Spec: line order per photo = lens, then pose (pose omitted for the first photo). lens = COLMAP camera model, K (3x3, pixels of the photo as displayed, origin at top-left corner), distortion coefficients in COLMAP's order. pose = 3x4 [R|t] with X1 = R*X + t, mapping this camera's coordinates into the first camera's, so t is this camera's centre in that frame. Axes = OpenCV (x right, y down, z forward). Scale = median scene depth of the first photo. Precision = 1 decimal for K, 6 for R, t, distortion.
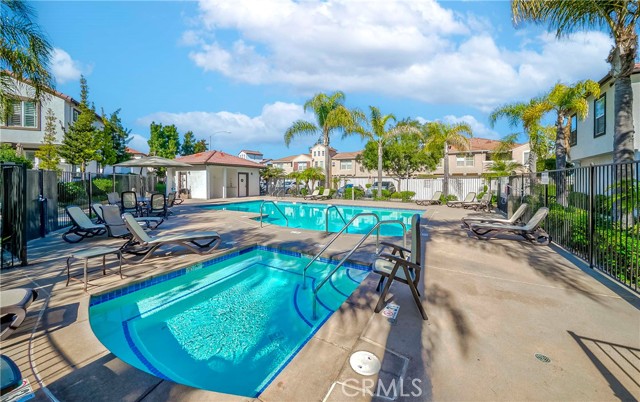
lens RADIAL K [[232.8, 0, 322.2], [0, 232.8, 182.8], [0, 0, 1]] dist [0.000497, -0.000255]
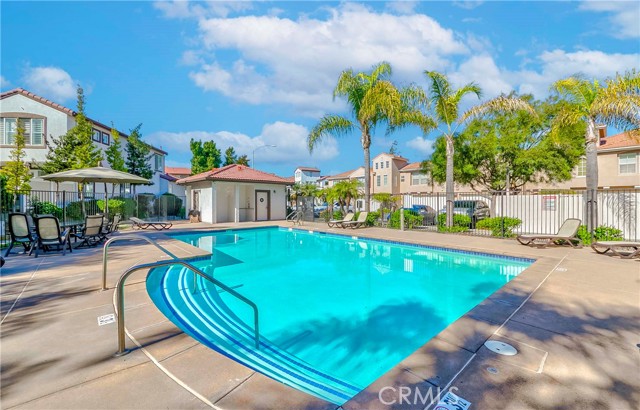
lens RADIAL K [[262.4, 0, 317.8], [0, 262.4, 203.9], [0, 0, 1]] dist [-0.002189, -0.000919]
pose [[0.946982, -0.001087, -0.321286, 0.127960], [0.000836, 0.999999, -0.000918, 0.004152], [0.321287, 0.000601, 0.946982, 0.232120]]
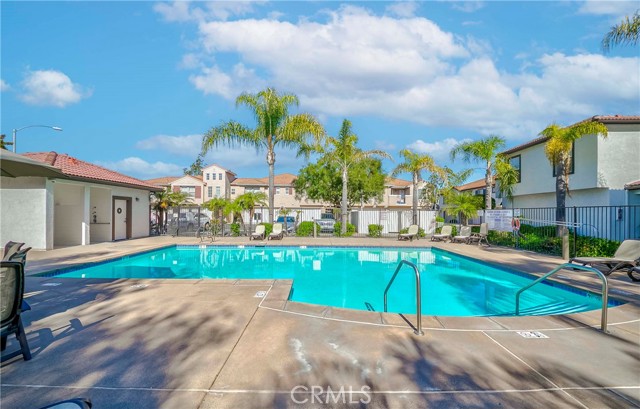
lens RADIAL K [[241.4, 0, 316.5], [0, 241.4, 213.0], [0, 0, 1]] dist [-0.002524, -0.000178]
pose [[0.868658, 0.004001, 0.495396, -0.230932], [-0.001568, 0.999985, -0.005327, -0.002149], [-0.495410, 0.003851, 0.868651, 0.275160]]
